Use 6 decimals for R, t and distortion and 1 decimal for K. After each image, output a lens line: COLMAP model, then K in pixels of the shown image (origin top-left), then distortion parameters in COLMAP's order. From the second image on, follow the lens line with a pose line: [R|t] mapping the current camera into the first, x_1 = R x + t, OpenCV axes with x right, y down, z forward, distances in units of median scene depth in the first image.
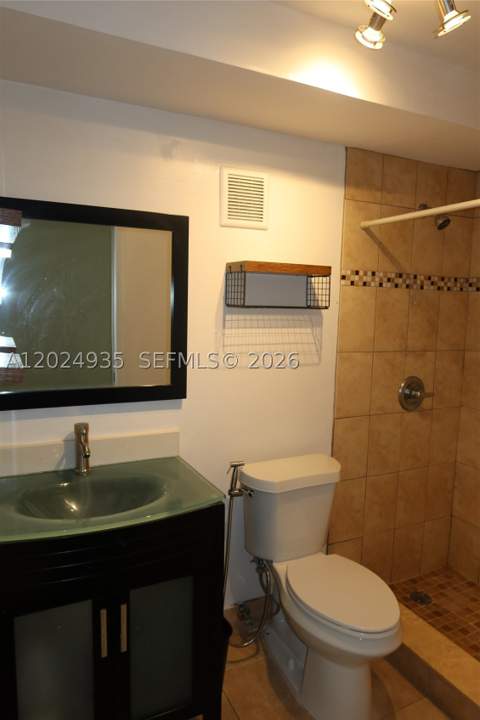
lens RADIAL K [[495.1, 0, 240.0], [0, 495.1, 360.0], [0, 0, 1]] dist [-0.026770, 0.008469]
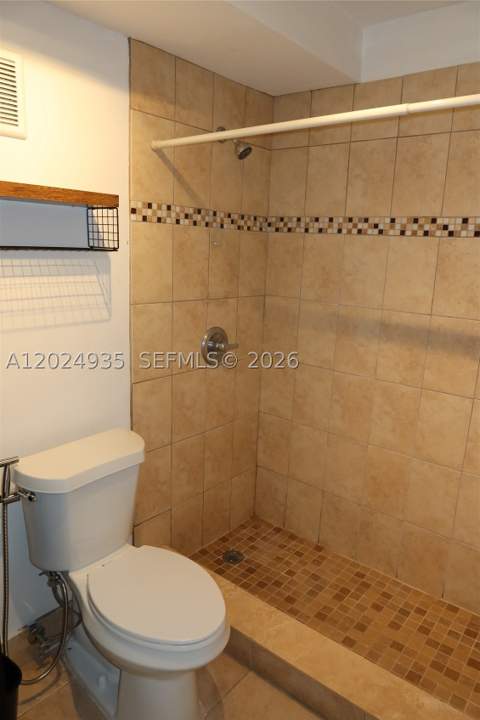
lens RADIAL K [[495.1, 0, 240.0], [0, 495.1, 360.0], [0, 0, 1]] dist [-0.026770, 0.008469]
pose [[0.909939, -0.081323, 0.406691, 0.020048], [0.031034, 0.991190, 0.128764, -0.023826], [-0.413580, -0.104546, 0.904446, 0.171641]]
